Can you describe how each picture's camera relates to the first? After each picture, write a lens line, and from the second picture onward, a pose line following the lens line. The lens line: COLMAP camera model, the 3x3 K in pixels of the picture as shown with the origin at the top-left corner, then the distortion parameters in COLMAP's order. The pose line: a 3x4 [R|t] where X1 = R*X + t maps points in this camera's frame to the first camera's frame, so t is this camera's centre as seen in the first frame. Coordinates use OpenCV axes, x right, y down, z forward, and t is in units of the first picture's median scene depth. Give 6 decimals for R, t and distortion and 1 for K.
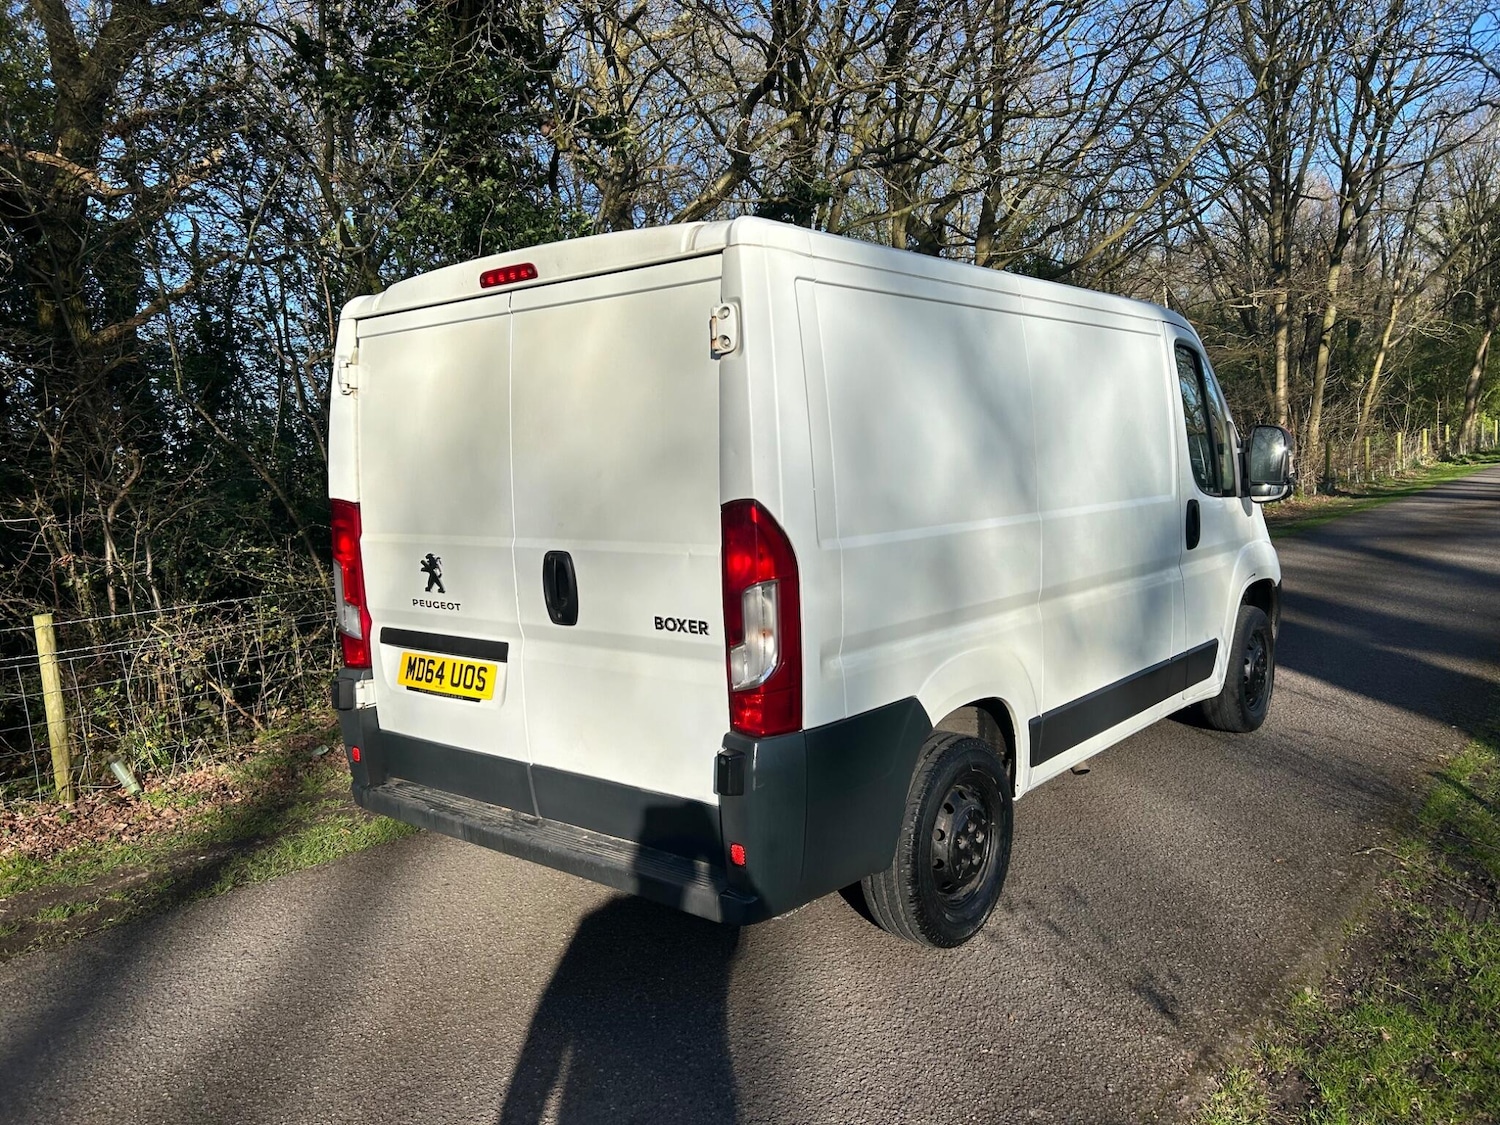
lens RADIAL K [[1131.8, 0, 733.9], [0, 1131.8, 579.0], [0, 0, 1]] dist [0.055650, -0.062133]
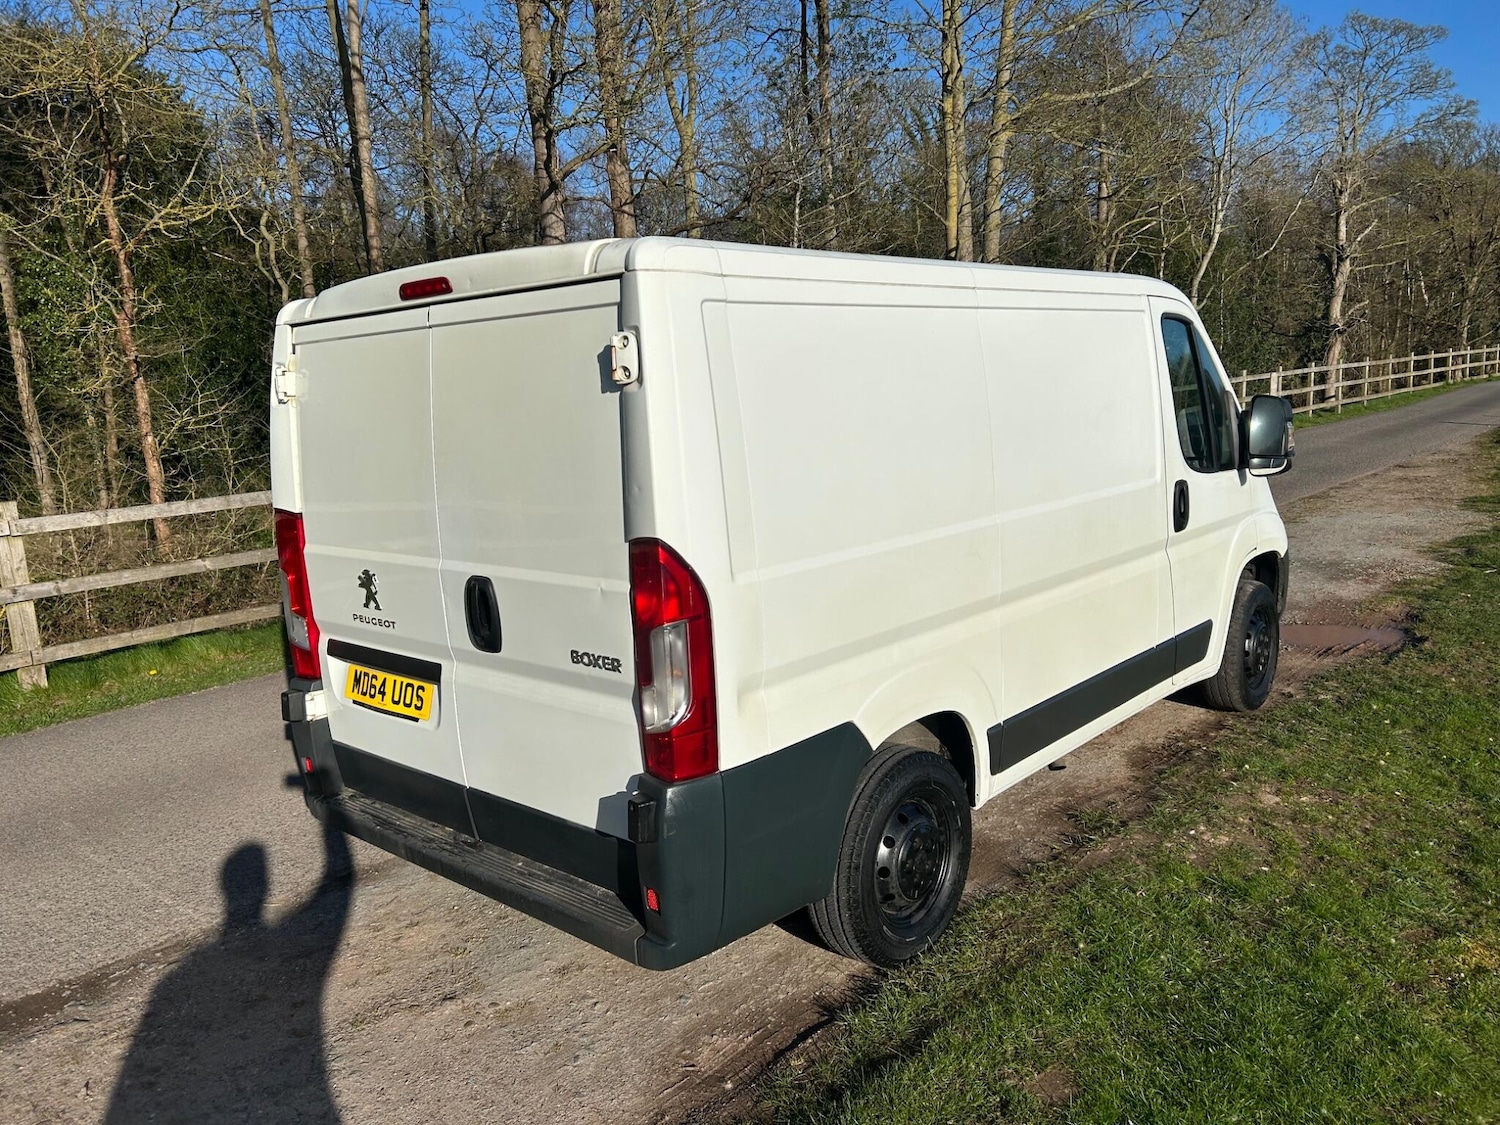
lens RADIAL K [[1132.4, 0, 750.0], [0, 1132.4, 562.5], [0, 0, 1]] dist [0.051398, -0.056360]
pose [[0.999263, -0.012517, -0.036299, 0.097611], [0.014333, 0.998635, 0.050219, -0.072443], [0.035621, -0.050702, 0.998078, 0.034106]]
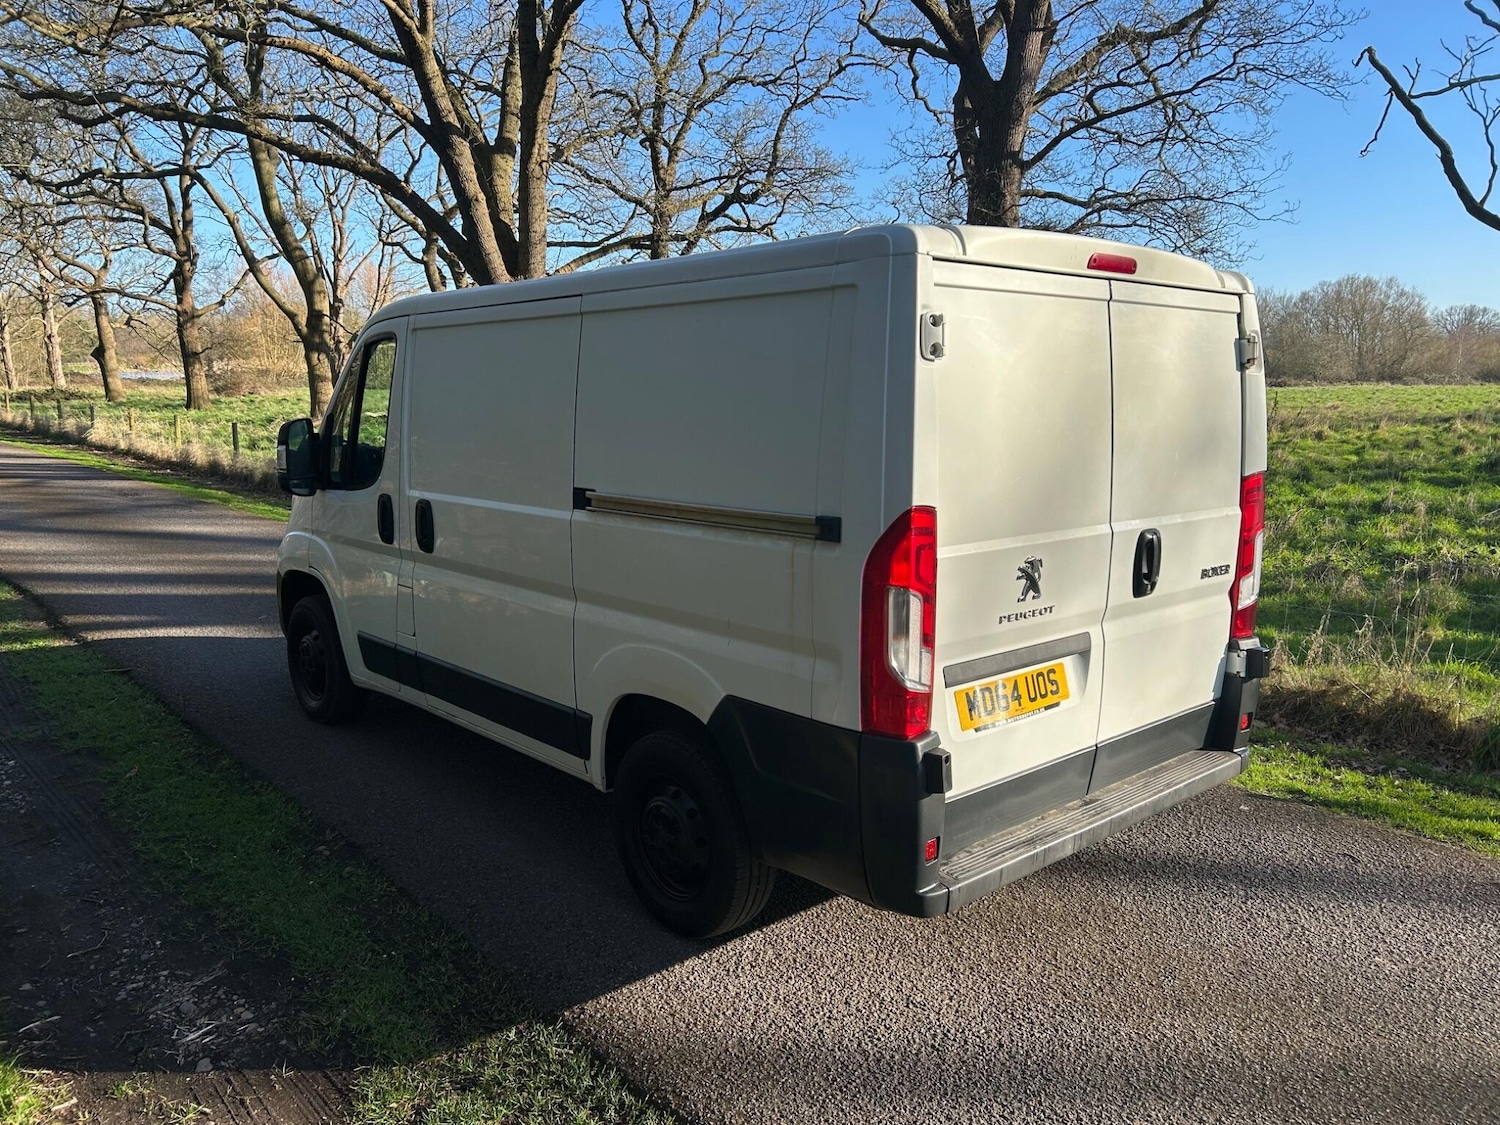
lens RADIAL K [[1132.4, 0, 750.0], [0, 1132.4, 562.5], [0, 0, 1]] dist [0.051398, -0.056360]
pose [[0.138823, -0.109840, 0.984207, -1.139949], [0.102388, 0.990096, 0.096056, -0.121741], [-0.985010, 0.087436, 0.148694, 1.071938]]
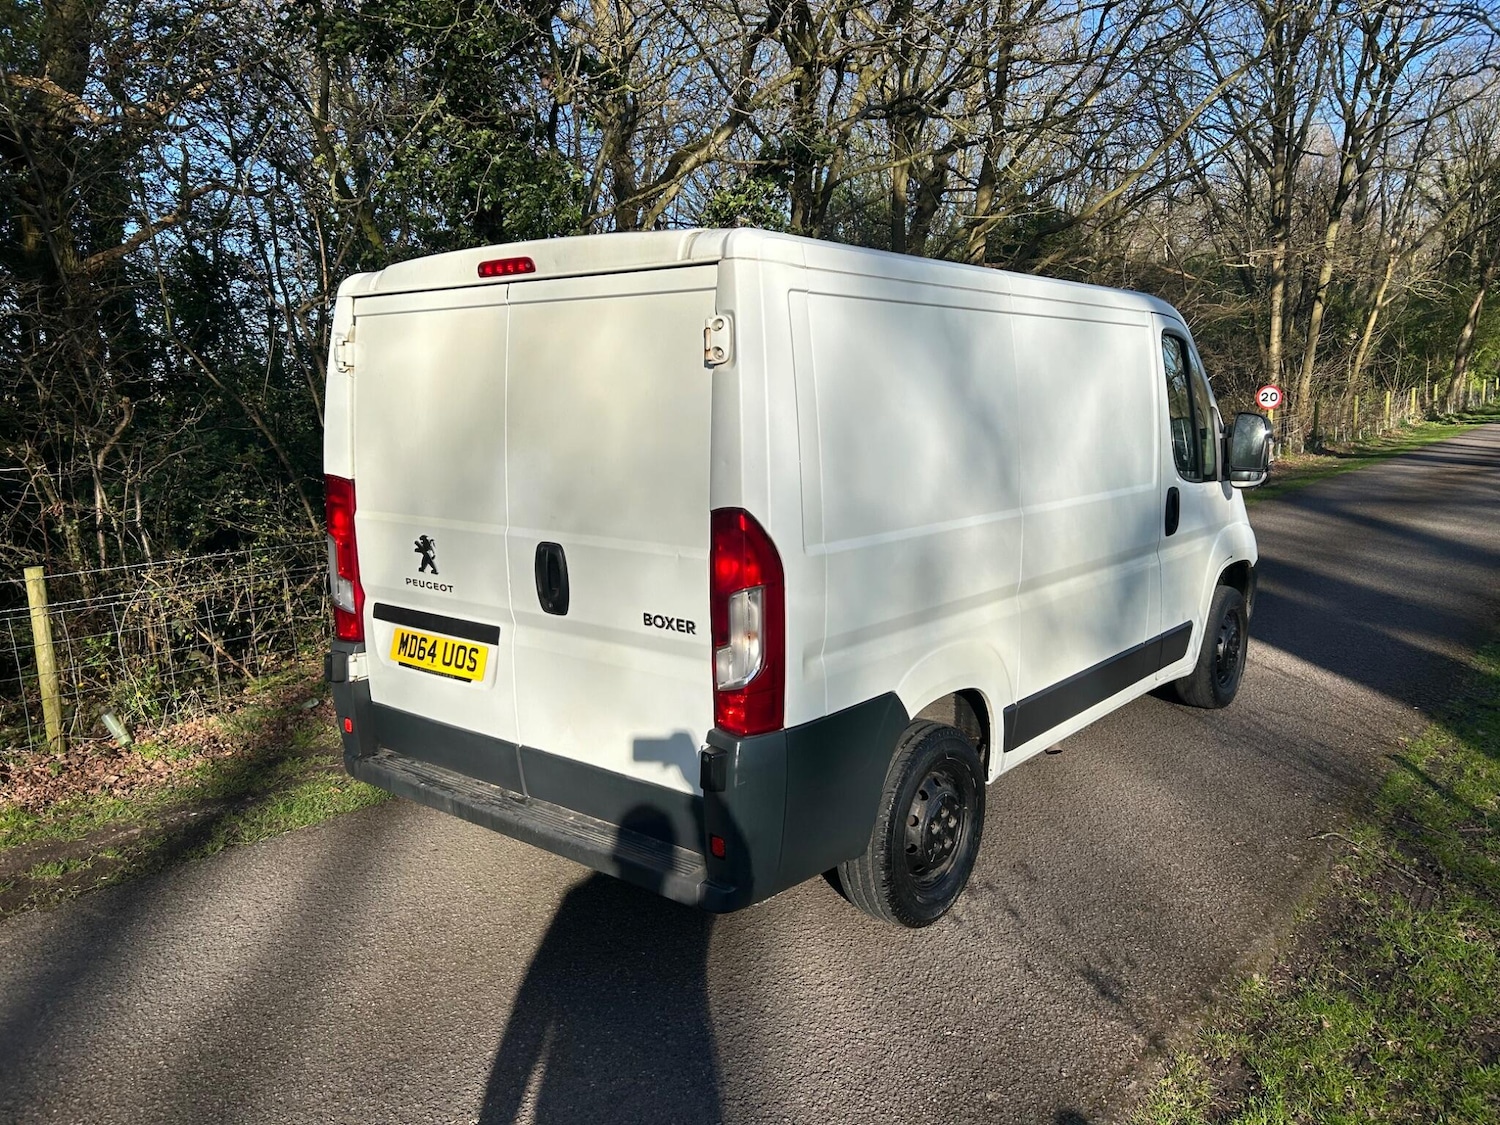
lens RADIAL K [[1132.4, 0, 750.0], [0, 1132.4, 562.5], [0, 0, 1]] dist [0.051398, -0.056360]
pose [[0.999430, 0.025456, 0.022157, 0.002288], [-0.026378, 0.998754, 0.042365, -0.048220], [-0.021051, -0.042925, 0.998856, -0.023347]]
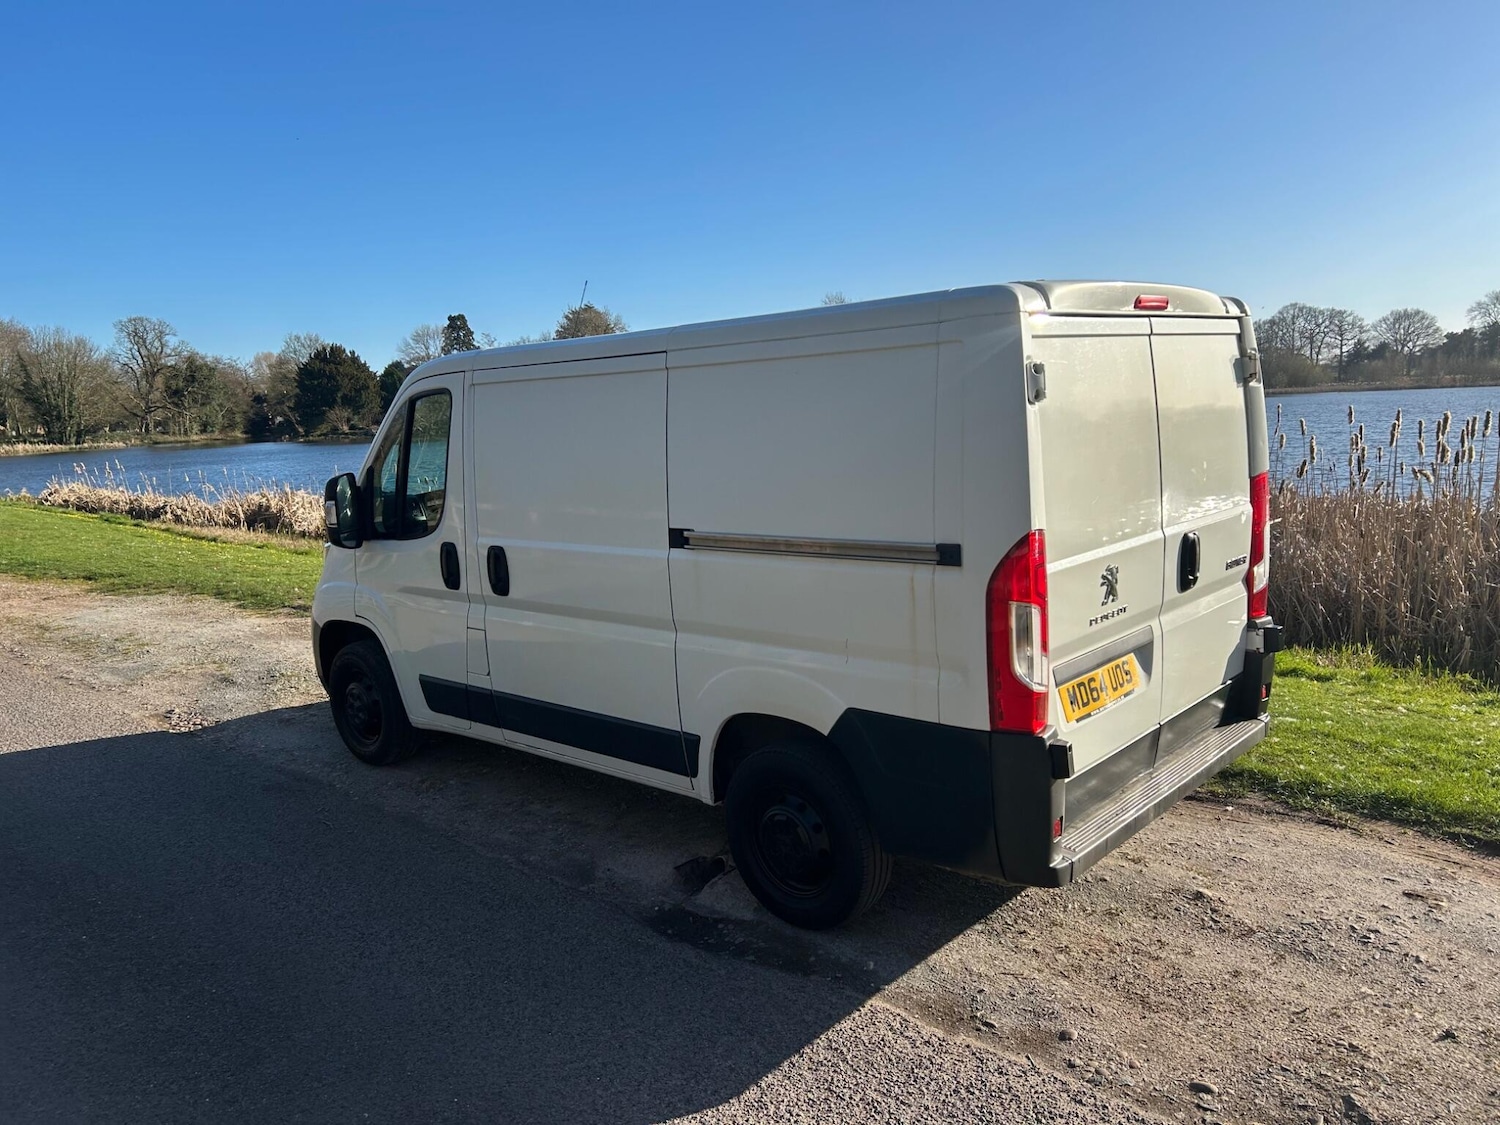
lens RADIAL K [[1132.3, 0, 766.8], [0, 1132.3, 574.6], [0, 0, 1]] dist [0.054026, -0.059769]
pose [[0.033178, -0.125268, 0.991568, -1.251527], [0.164167, 0.979322, 0.118228, -0.179029], [-0.985875, 0.158860, 0.053057, 1.232235]]
